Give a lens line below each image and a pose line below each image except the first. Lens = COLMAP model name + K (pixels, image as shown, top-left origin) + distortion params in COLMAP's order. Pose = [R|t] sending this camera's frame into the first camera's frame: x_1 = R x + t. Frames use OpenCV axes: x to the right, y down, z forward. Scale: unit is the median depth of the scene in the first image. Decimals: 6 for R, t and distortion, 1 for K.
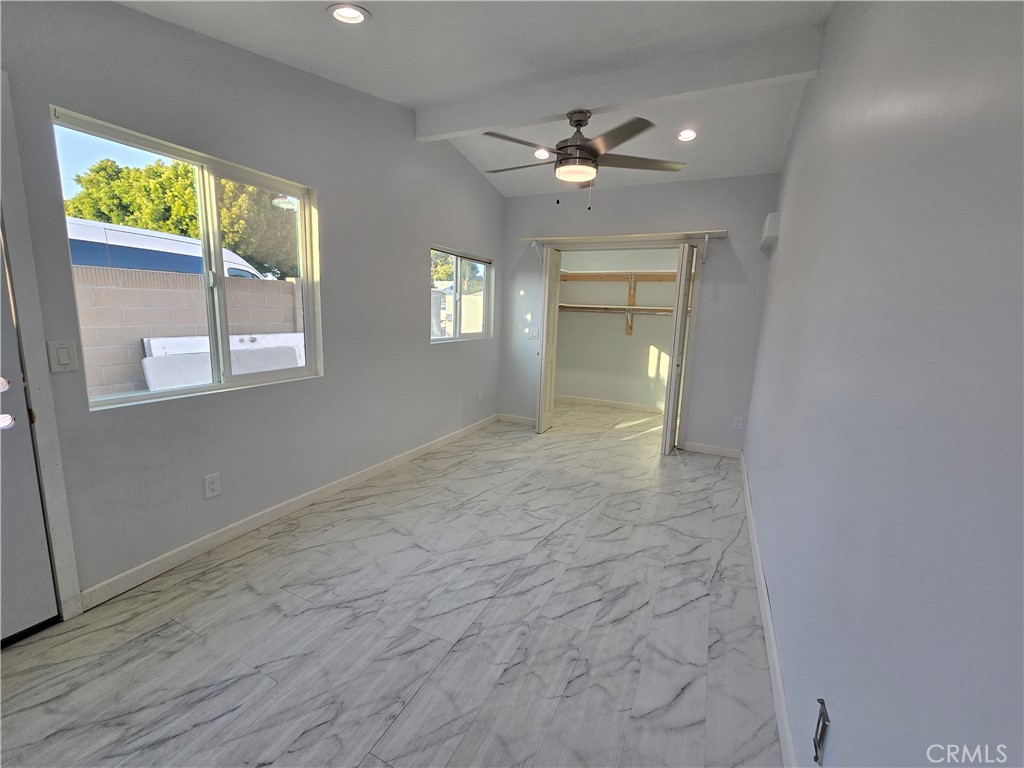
lens RADIAL K [[418.7, 0, 517.1], [0, 418.7, 377.6], [0, 0, 1]] dist [0.000710, -0.002407]
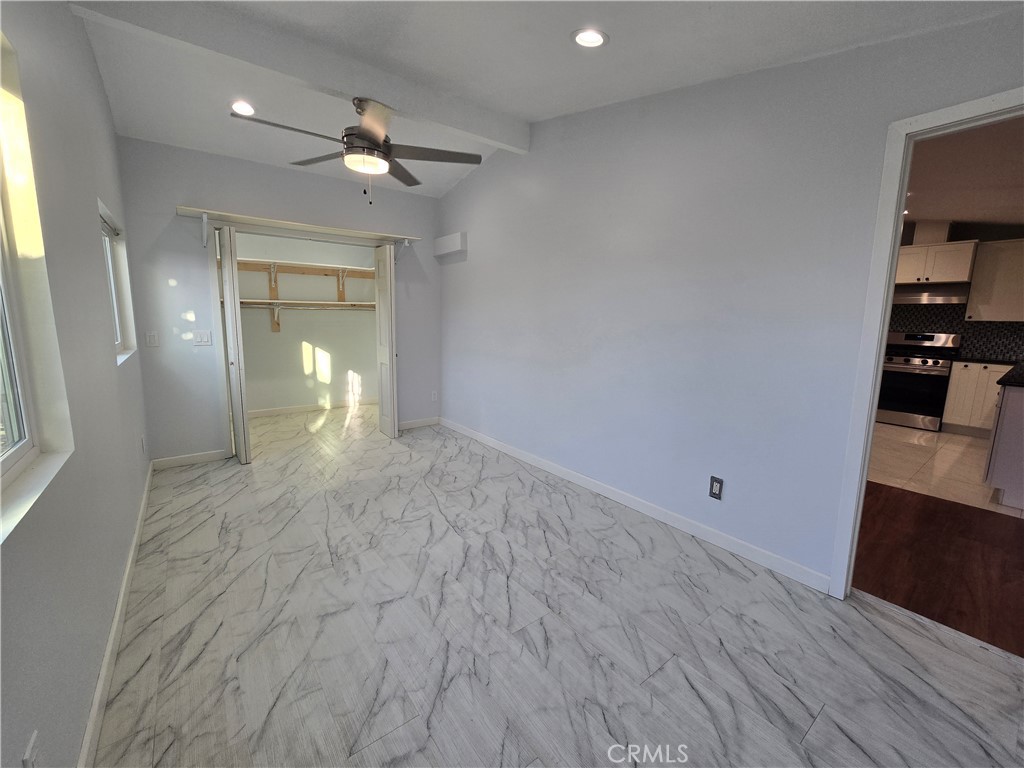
lens RADIAL K [[418.7, 0, 501.1], [0, 418.7, 380.8], [0, 0, 1]] dist [0.000710, -0.002407]
pose [[0.464530, -0.168600, 0.869359, -0.661986], [0.142590, 0.983140, 0.114475, -0.072128], [-0.874002, 0.070785, 0.480739, 0.326976]]
